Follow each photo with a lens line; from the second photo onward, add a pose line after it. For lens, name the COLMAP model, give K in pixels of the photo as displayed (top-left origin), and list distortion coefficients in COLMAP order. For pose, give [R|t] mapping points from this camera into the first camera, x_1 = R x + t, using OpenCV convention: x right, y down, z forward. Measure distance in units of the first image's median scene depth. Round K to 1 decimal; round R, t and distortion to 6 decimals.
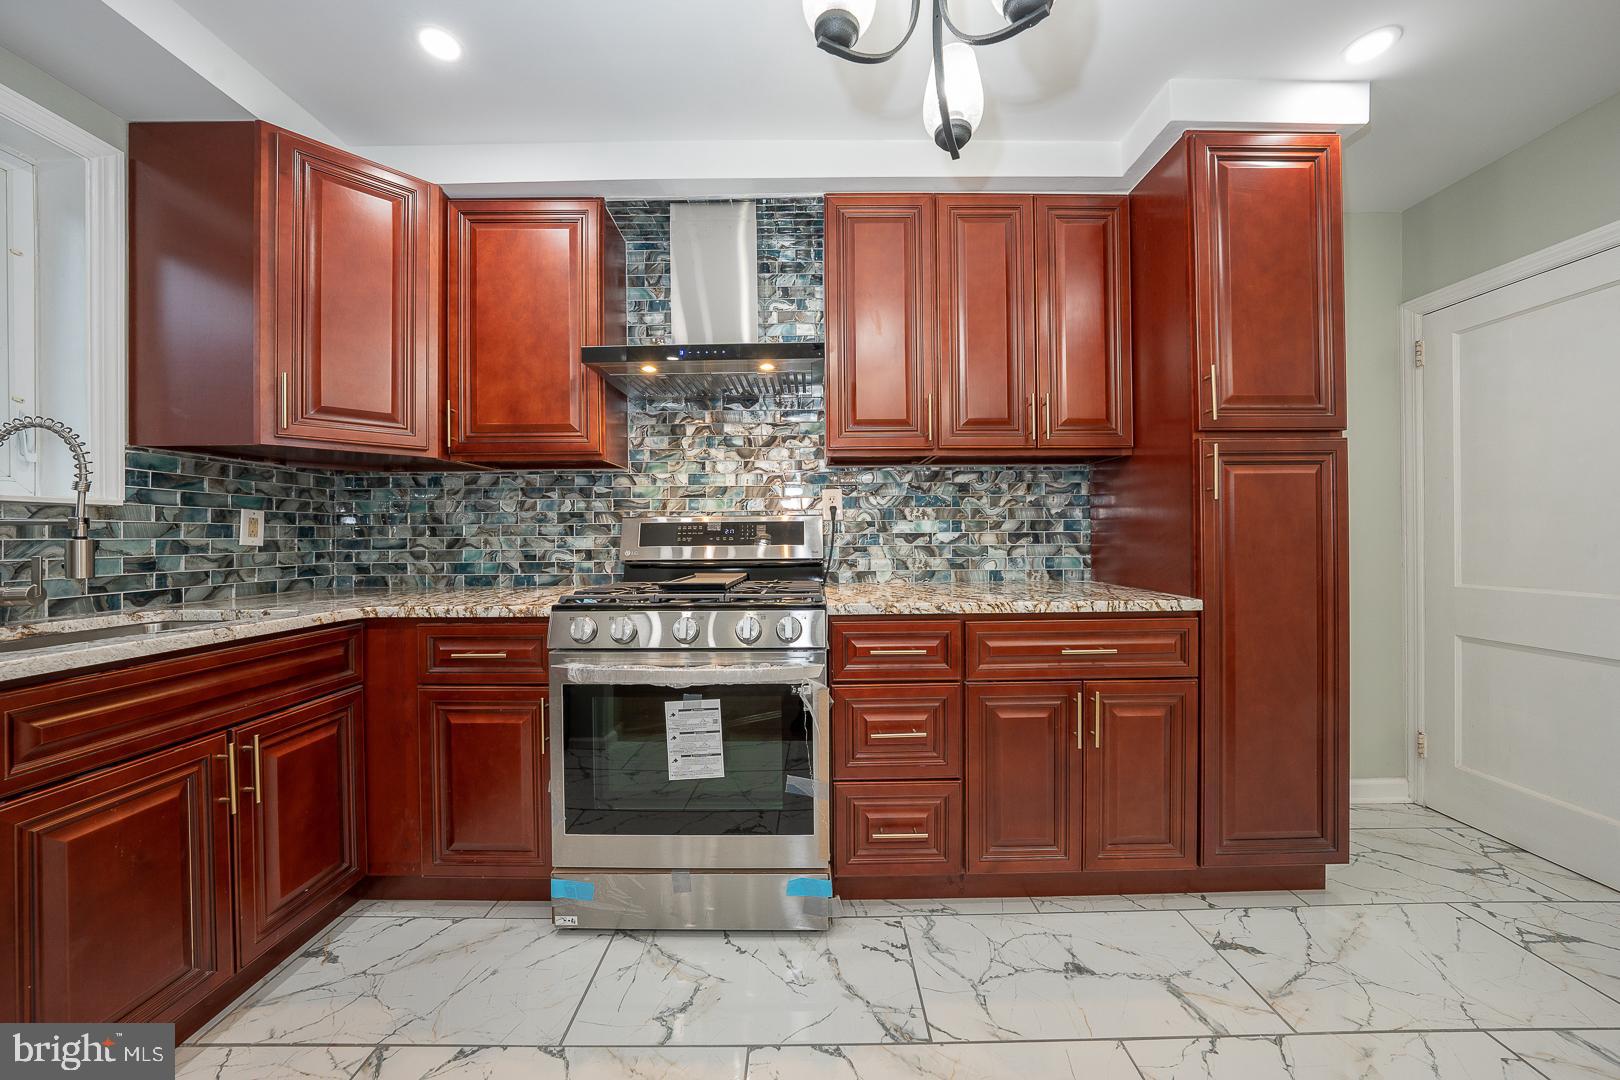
lens RADIAL K [[557.0, 0, 810.6], [0, 557.0, 535.1], [0, 0, 1]] dist [-0.027556, 0.005348]
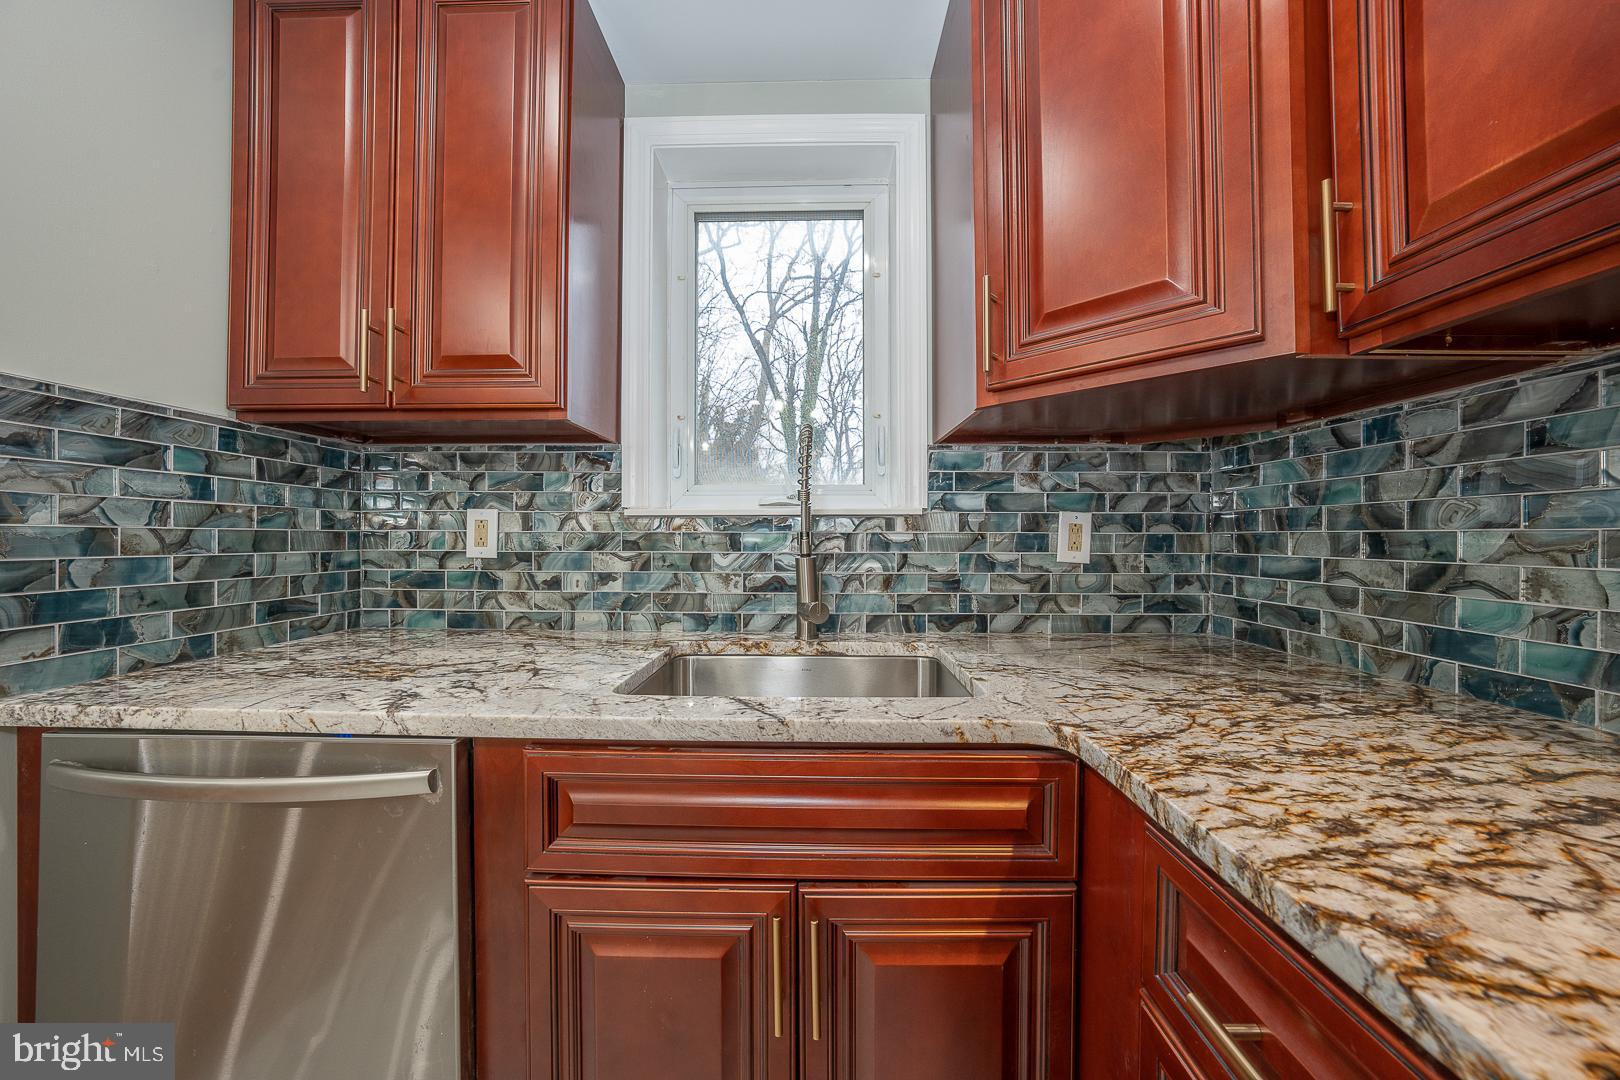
lens RADIAL K [[557.0, 0, 812.1], [0, 557.0, 535.6], [0, 0, 1]] dist [-0.027556, 0.005348]
pose [[-0.010695, 0.004298, -0.999934, -0.295377], [0.000813, 0.999990, 0.004289, -0.019190], [0.999942, -0.000767, -0.010698, 0.649642]]
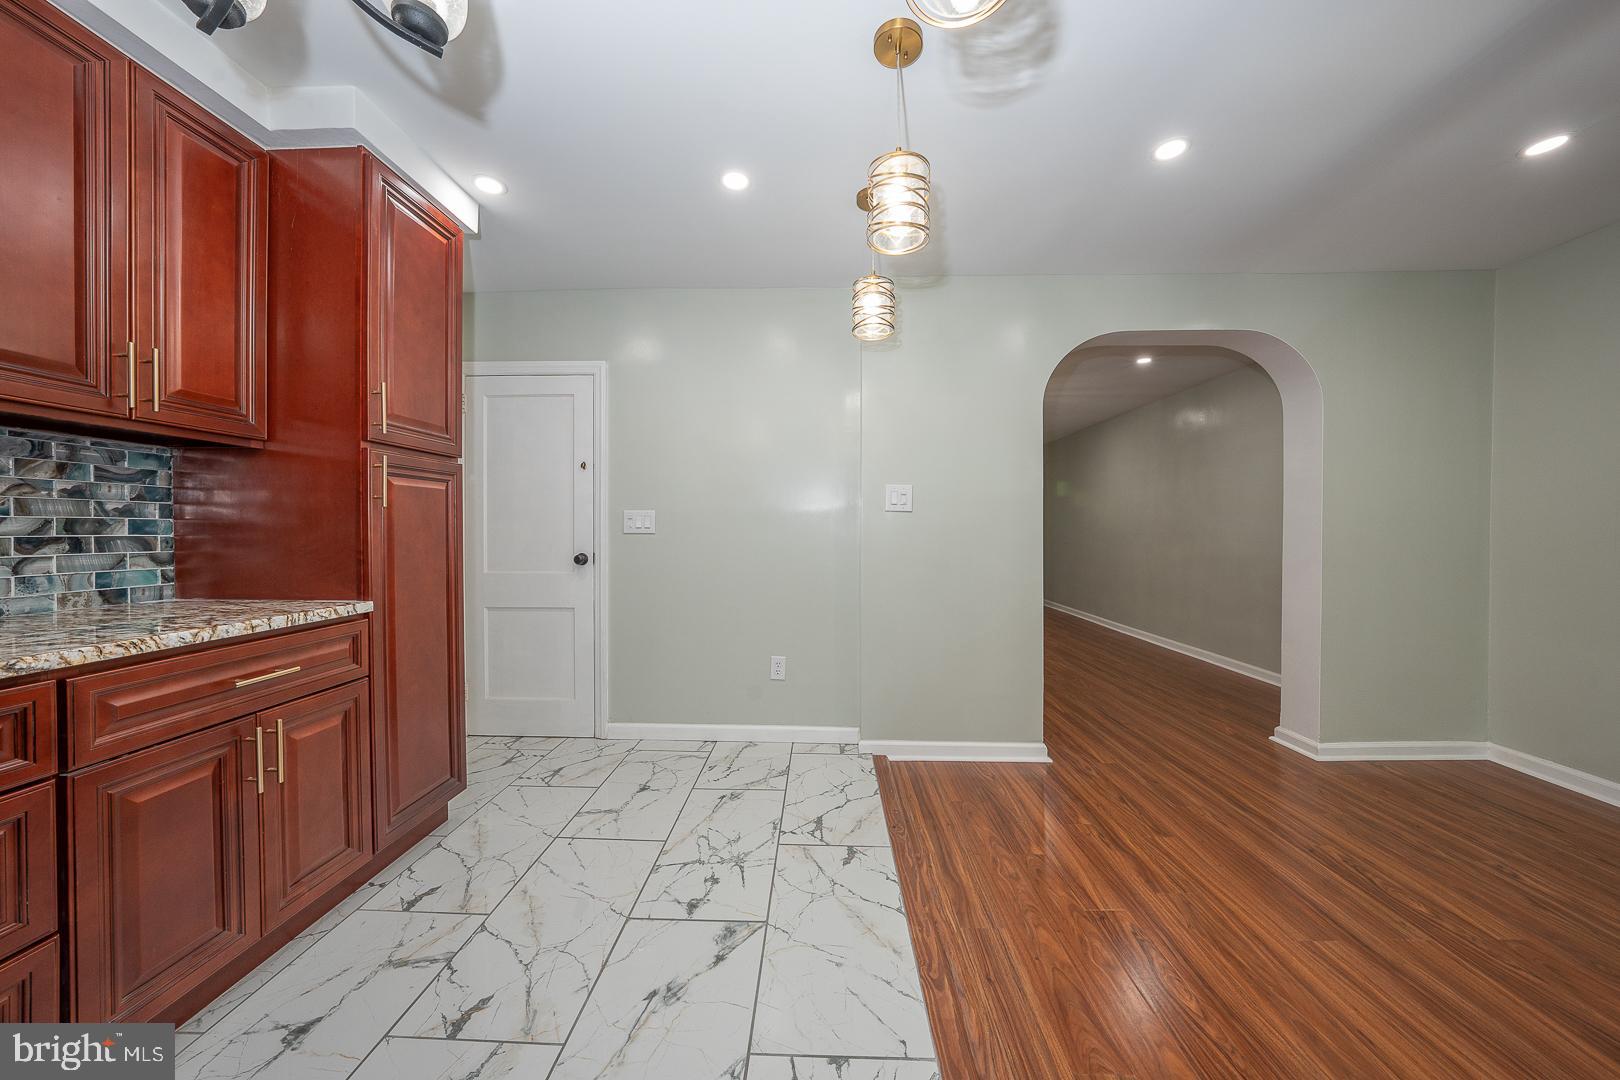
lens RADIAL K [[557.0, 0, 812.4], [0, 557.0, 535.4], [0, 0, 1]] dist [-0.027556, 0.005348]
pose [[0.021551, -0.002424, 0.999765, -0.263382], [-0.000835, 0.999997, 0.002443, -0.010062], [-0.999767, -0.000887, 0.021549, 0.107727]]
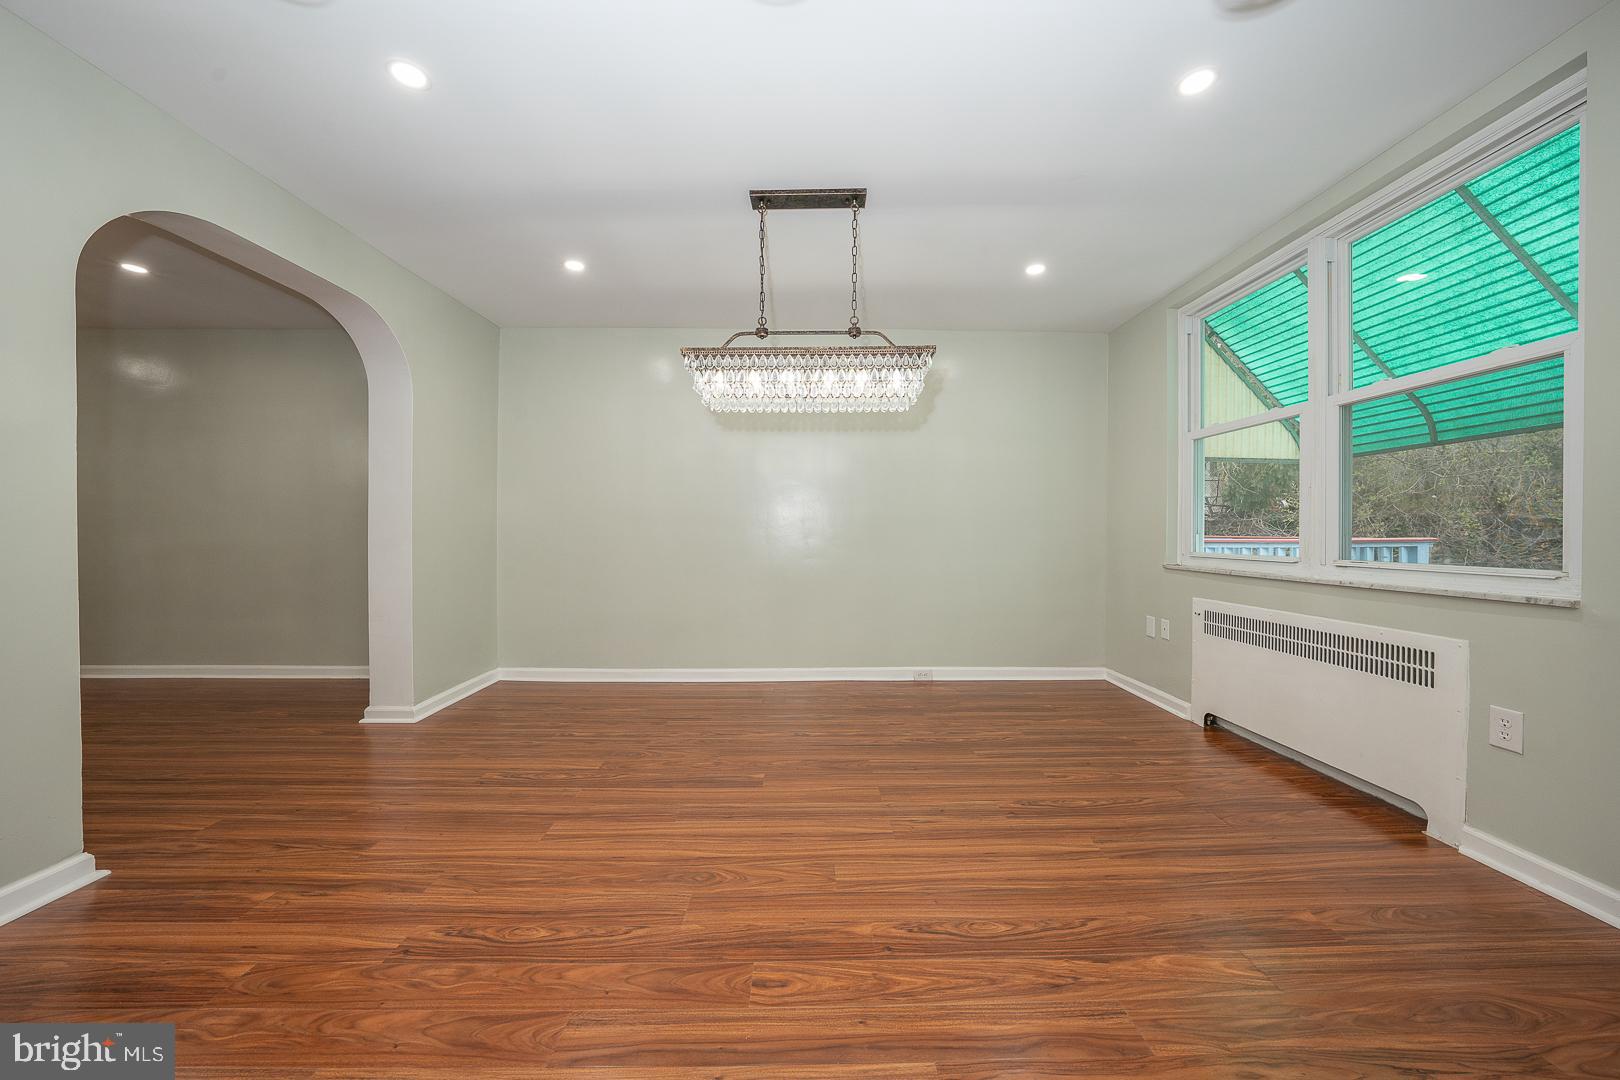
lens RADIAL K [[557.0, 0, 810.6], [0, 557.0, 535.2], [0, 0, 1]] dist [-0.027556, 0.005348]
pose [[-0.999832, 0.007374, -0.016780, 0.081295], [0.007282, 0.999958, 0.005547, 0.049479], [0.016820, 0.005424, -0.999844, 0.381445]]
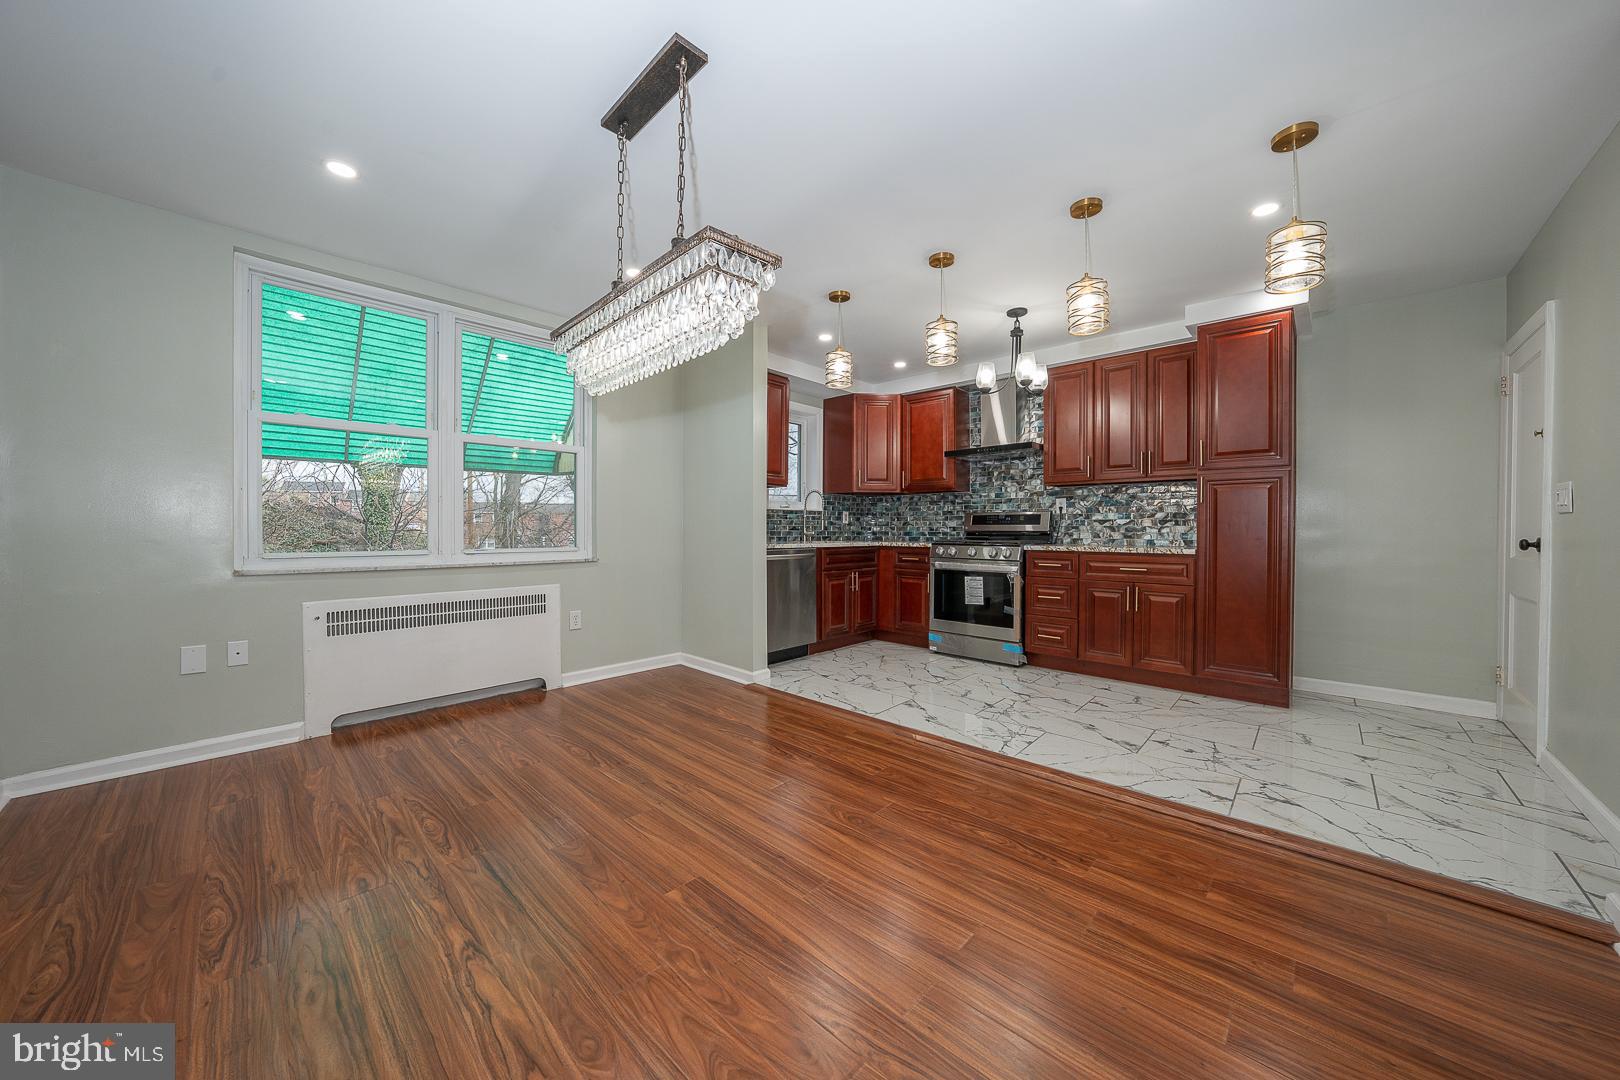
lens RADIAL K [[557.0, 0, 813.0], [0, 557.0, 532.2], [0, 0, 1]] dist [-0.027556, 0.005348]
pose [[0.732244, 0.015279, -0.680871, 0.883399], [-0.009764, 0.999881, 0.011937, 0.031730], [0.680973, -0.002093, 0.732306, -1.304201]]
